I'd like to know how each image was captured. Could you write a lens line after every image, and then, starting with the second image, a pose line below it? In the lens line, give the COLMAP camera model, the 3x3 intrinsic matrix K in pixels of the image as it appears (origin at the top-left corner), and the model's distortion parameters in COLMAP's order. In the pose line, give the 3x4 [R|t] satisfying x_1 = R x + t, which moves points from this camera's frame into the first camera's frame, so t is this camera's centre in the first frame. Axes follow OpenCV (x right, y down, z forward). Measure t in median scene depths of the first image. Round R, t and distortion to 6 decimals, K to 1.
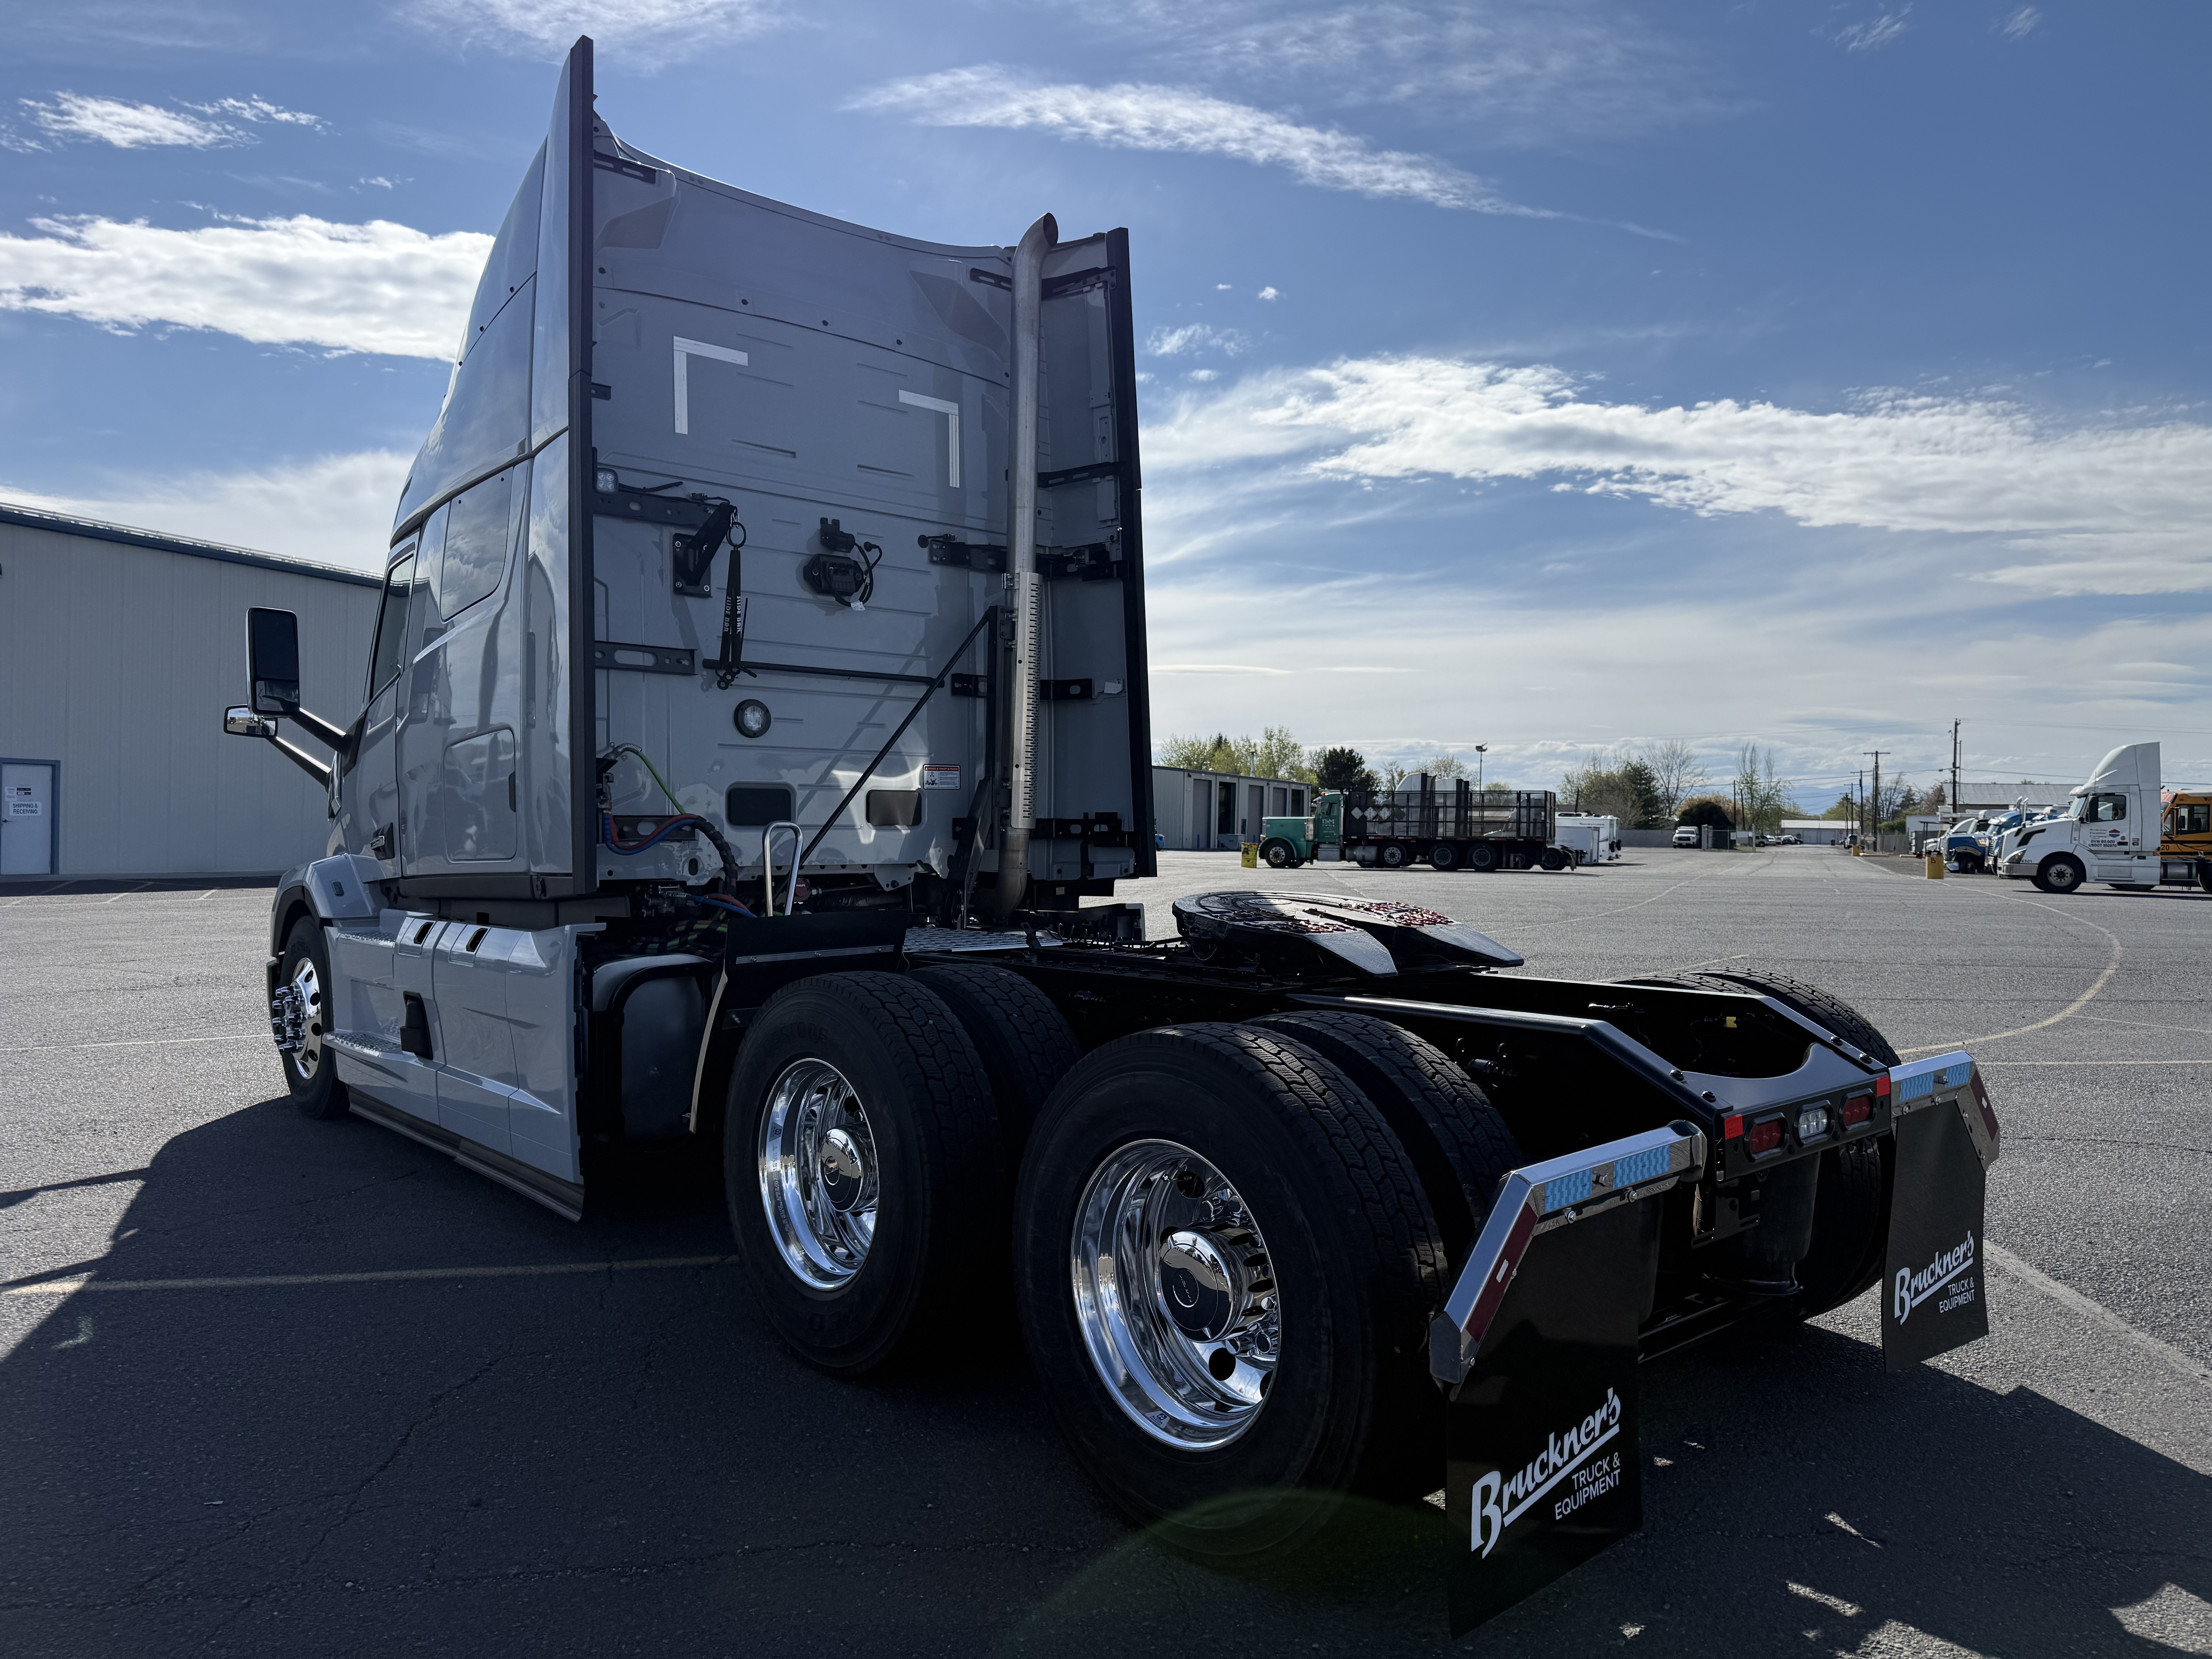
lens RADIAL K [[1554.4, 0, 1112.6], [0, 1554.4, 843.2], [0, 0, 1]] dist [0.044470, -0.037674]
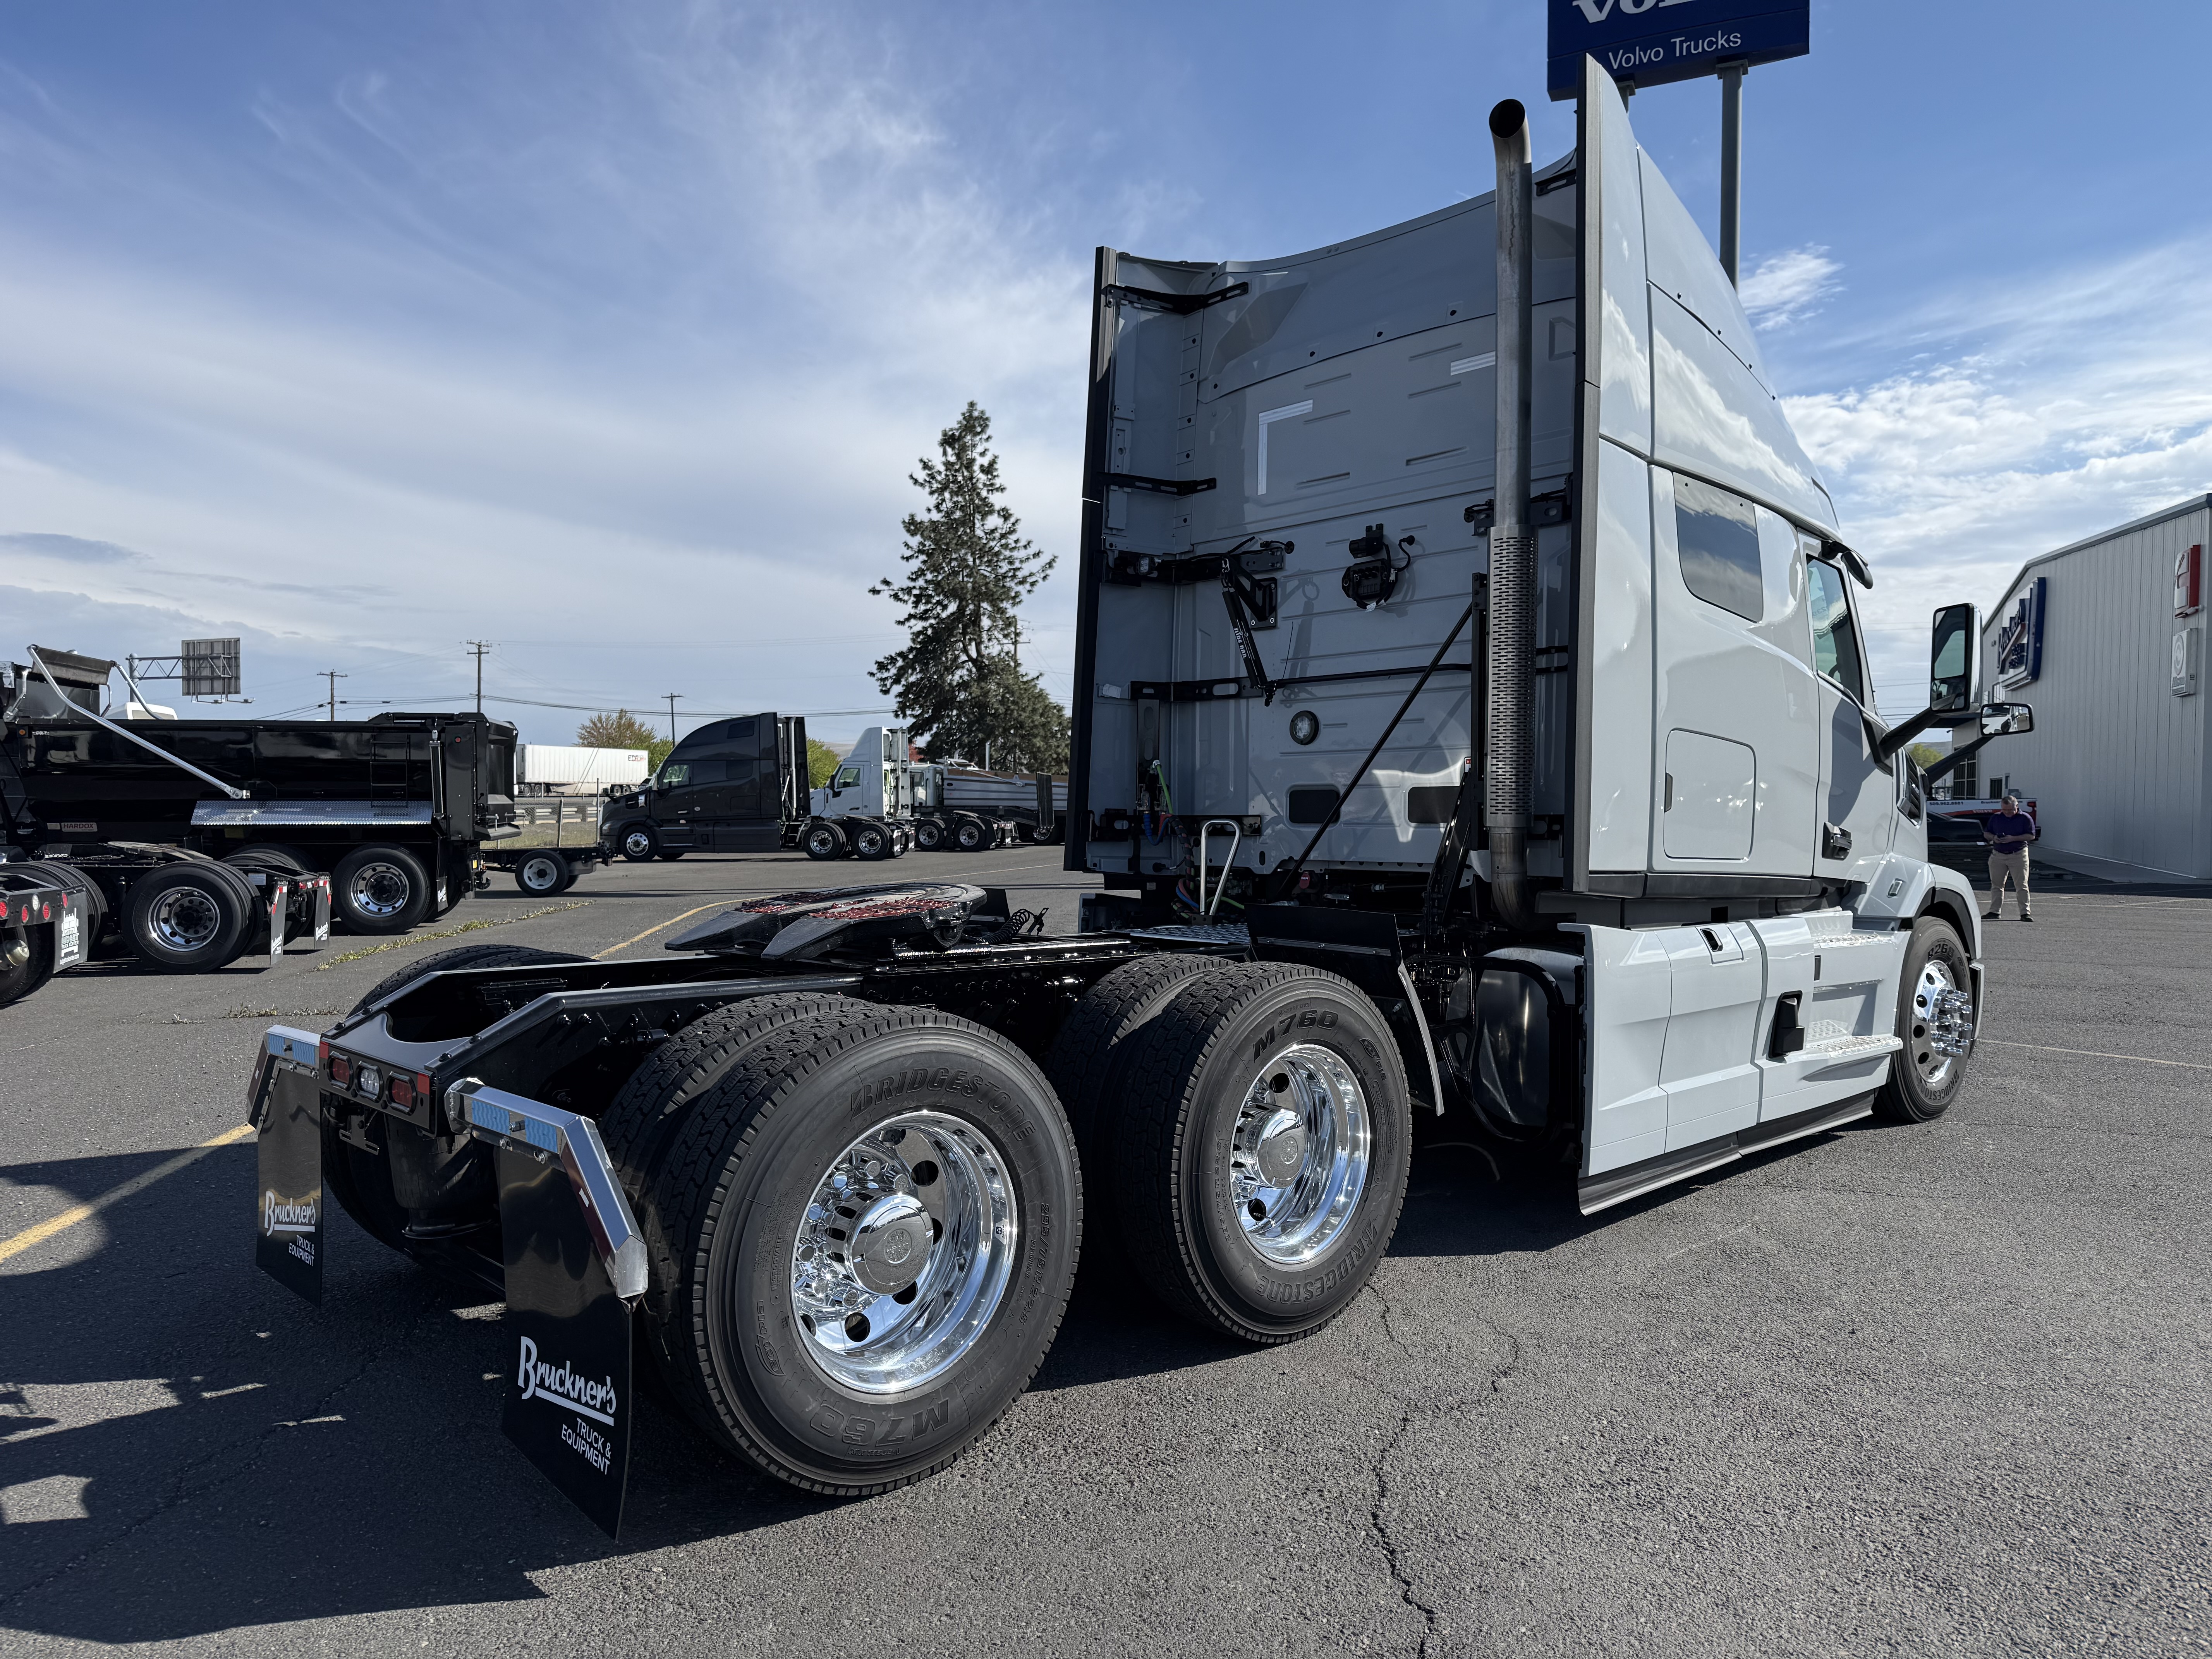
lens RADIAL K [[1554.4, 0, 1103.2], [0, 1554.4, 850.1], [0, 0, 1]] dist [0.044470, -0.037674]
pose [[-0.000127, 0.010127, -0.999949, 0.852233], [-0.010367, 0.999895, 0.010128, -0.002232], [0.999946, 0.010367, -0.000022, 0.826545]]
